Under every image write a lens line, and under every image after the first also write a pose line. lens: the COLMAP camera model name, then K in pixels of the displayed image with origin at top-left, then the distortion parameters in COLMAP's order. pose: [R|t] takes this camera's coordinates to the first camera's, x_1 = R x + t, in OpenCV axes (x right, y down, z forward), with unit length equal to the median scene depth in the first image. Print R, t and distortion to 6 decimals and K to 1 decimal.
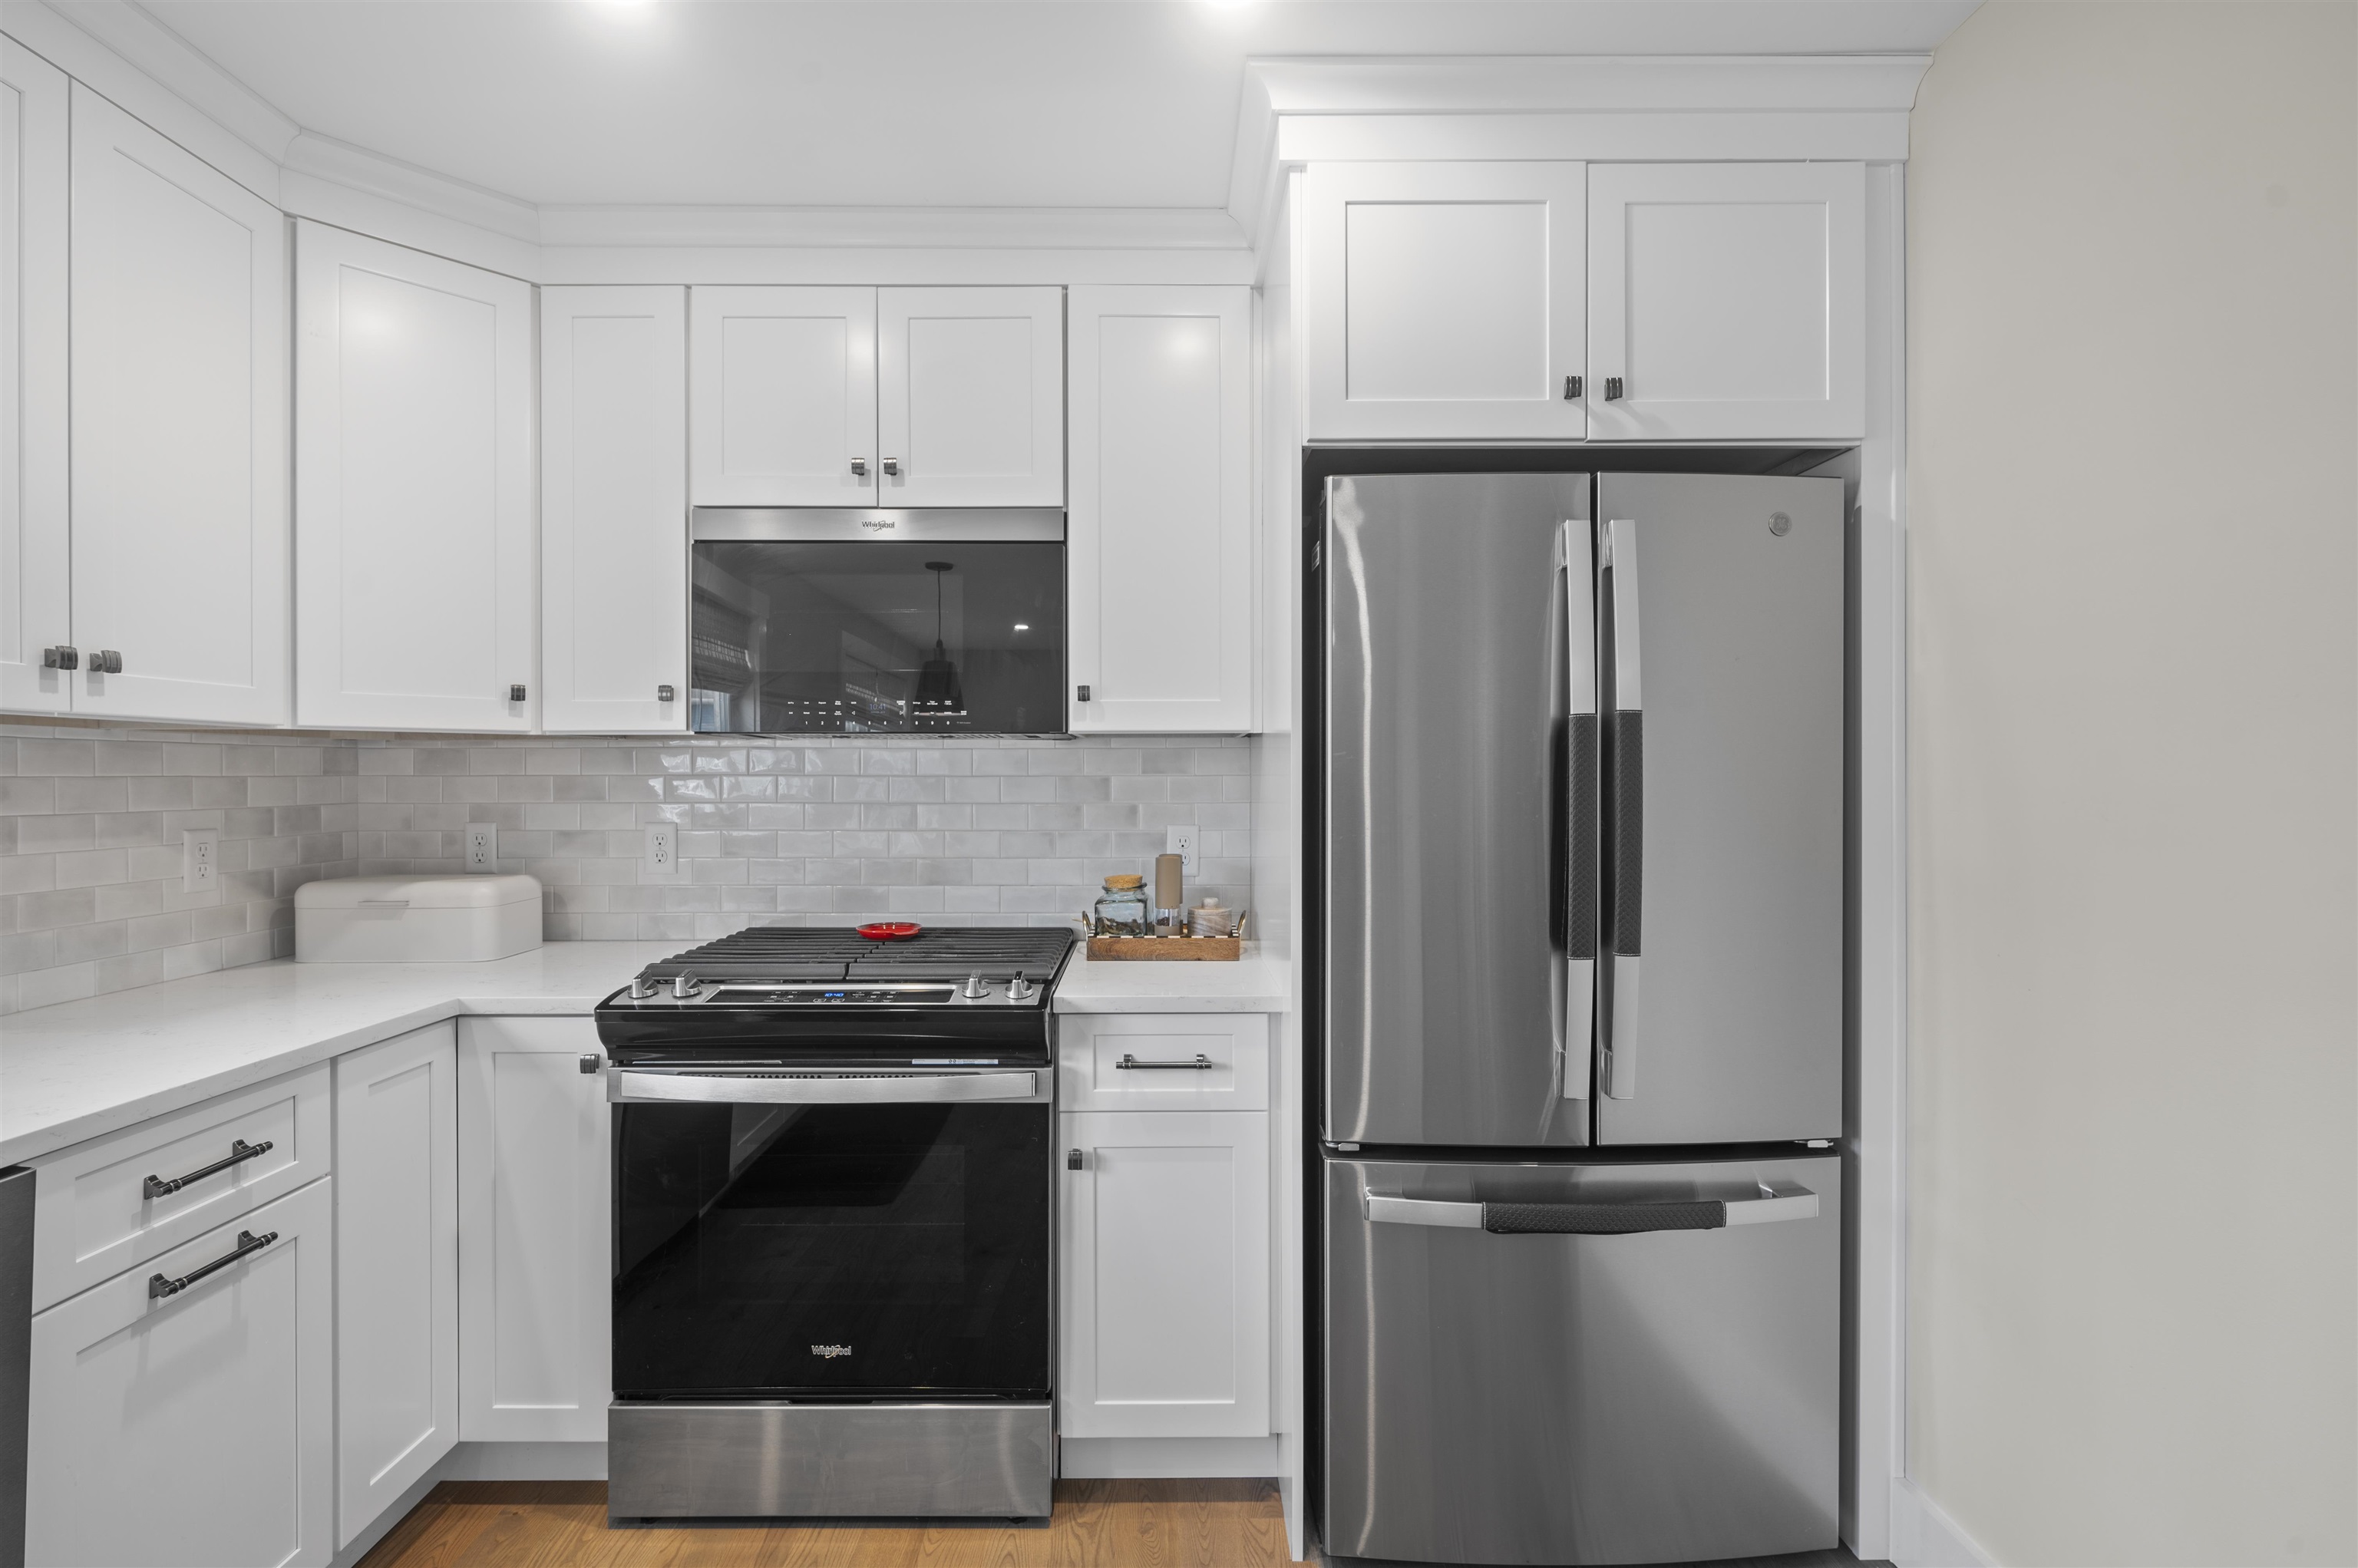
lens RADIAL K [[1110.3, 0, 1173.6], [0, 1110.3, 774.7], [0, 0, 1]] dist [-0.002601, 0.000193]
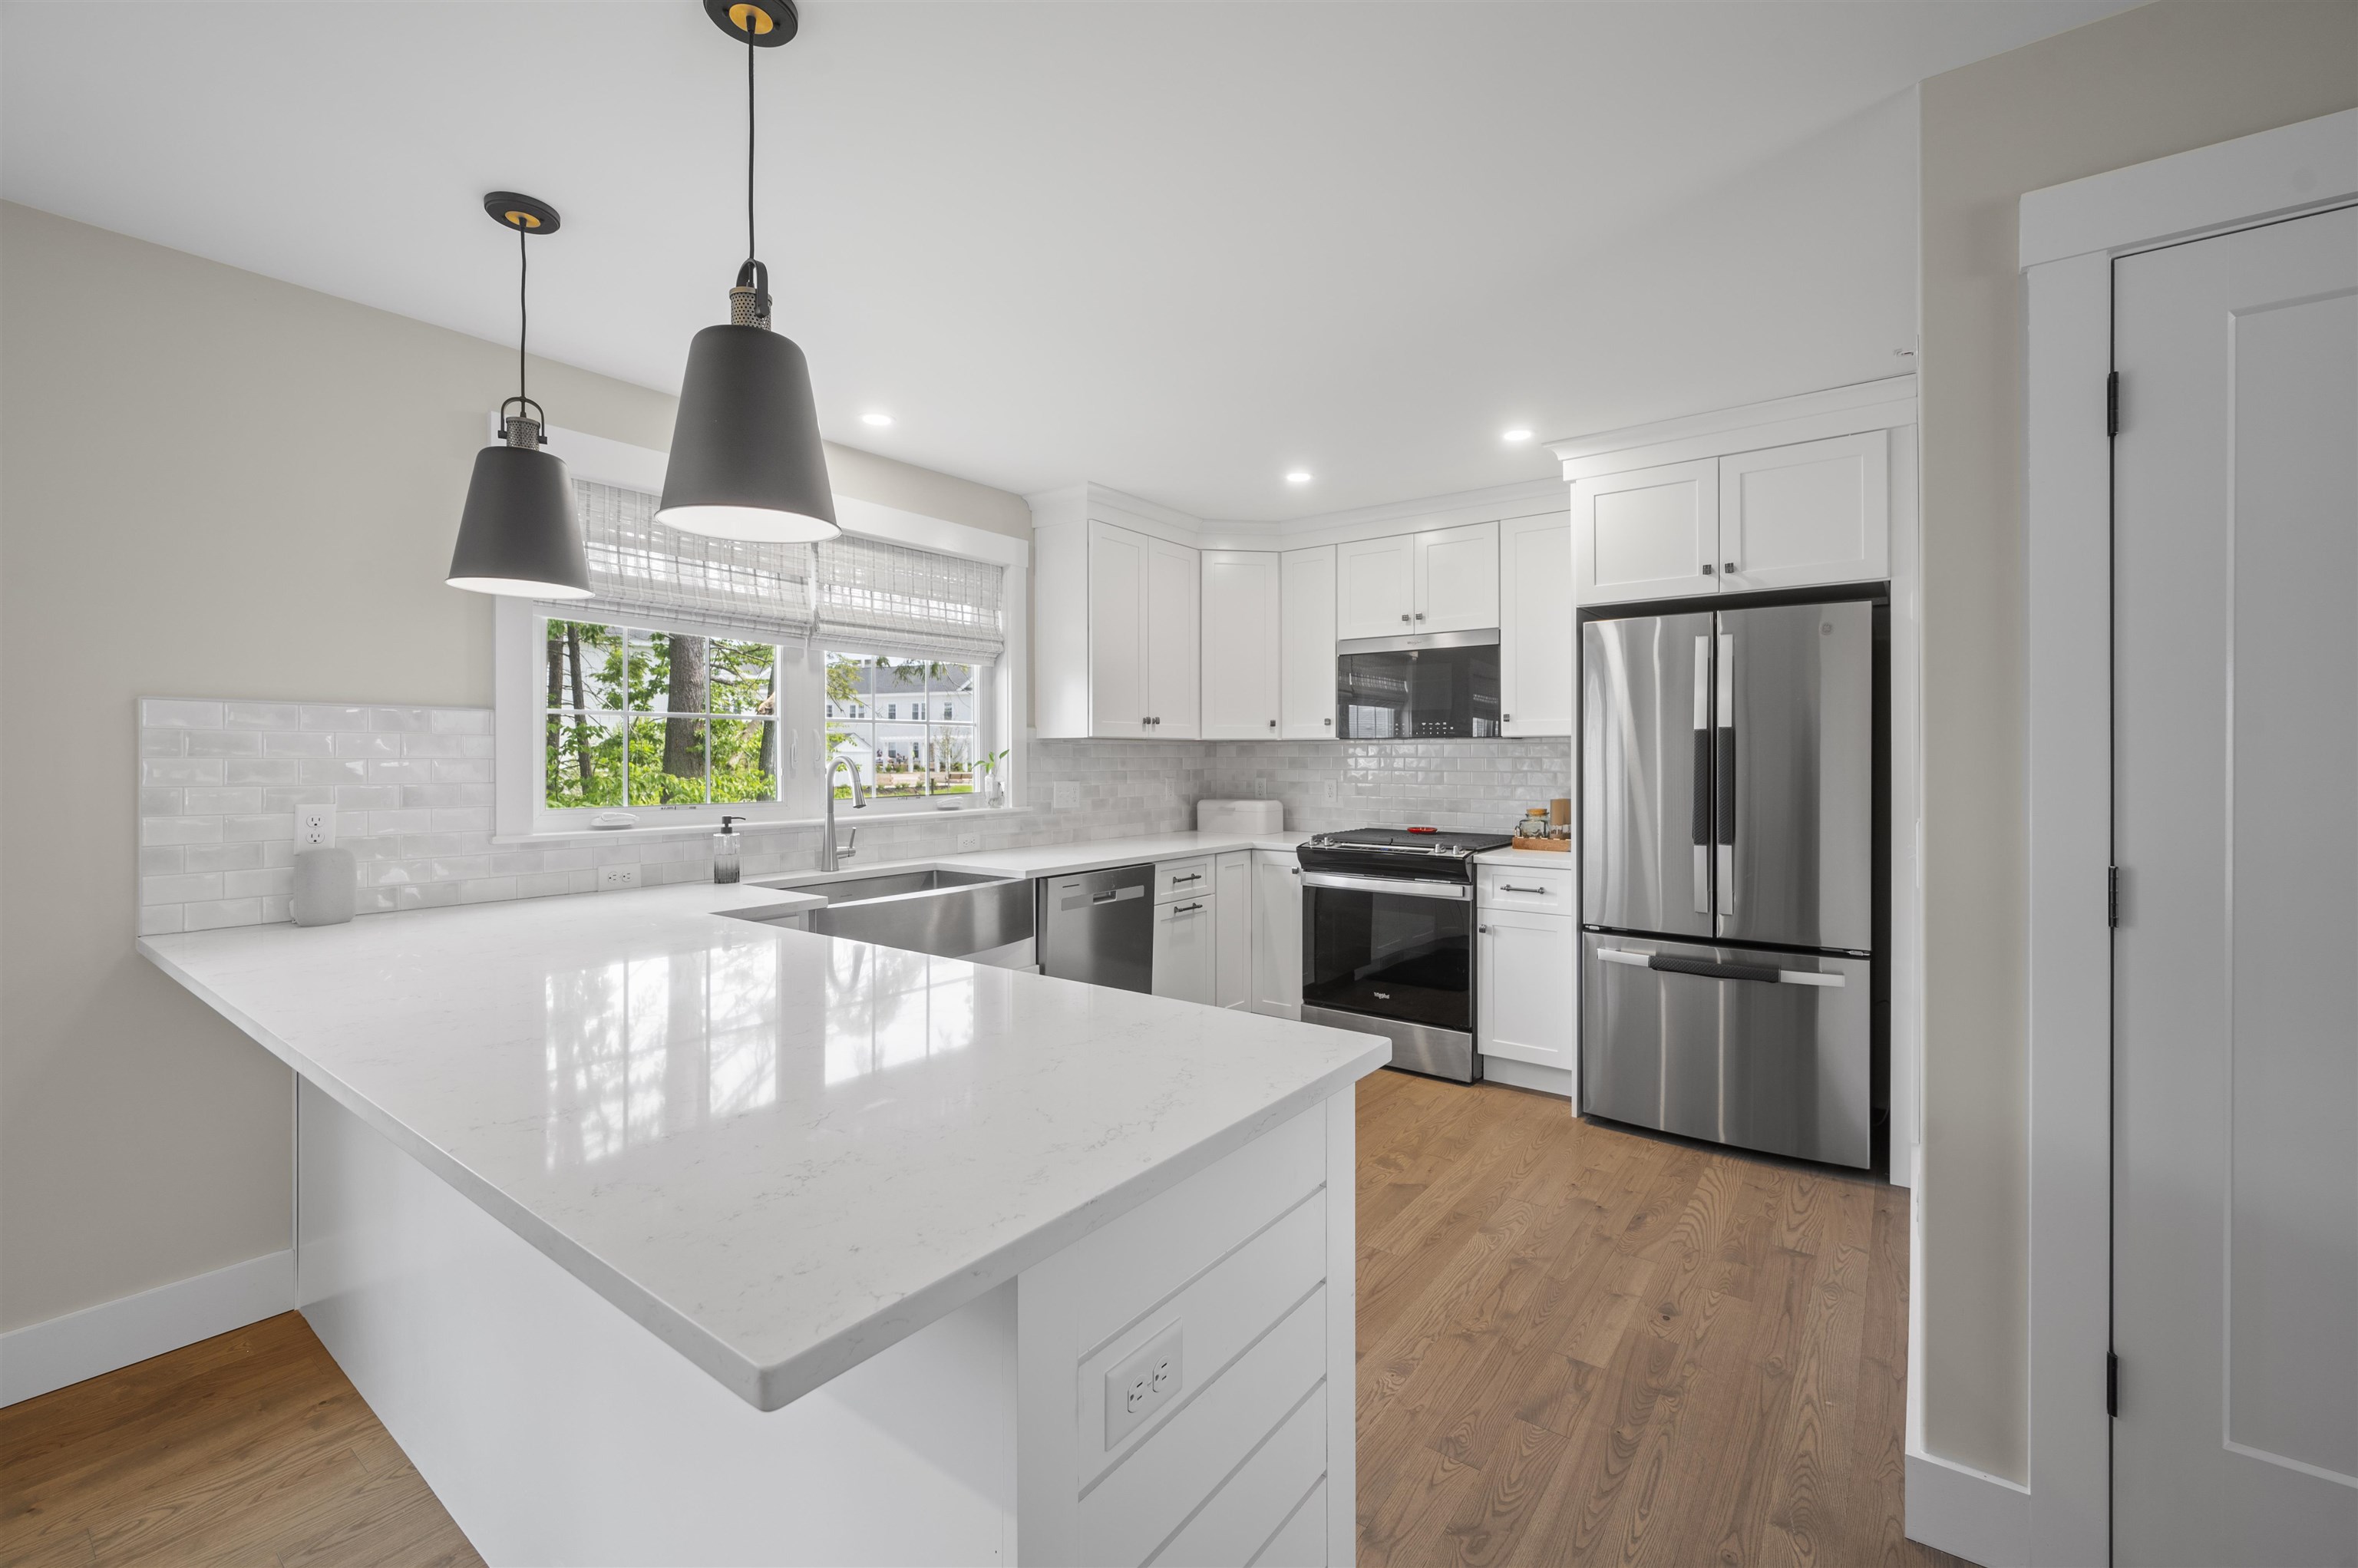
lens RADIAL K [[1004.1, 0, 1181.3], [0, 1004.1, 767.0], [0, 0, 1]] dist [0.001518, -0.001797]
pose [[0.799500, 0.006893, -0.600627, 0.623765], [0.000263, 0.999930, 0.011825, -0.004558], [0.600666, -0.009612, 0.799442, -0.961325]]
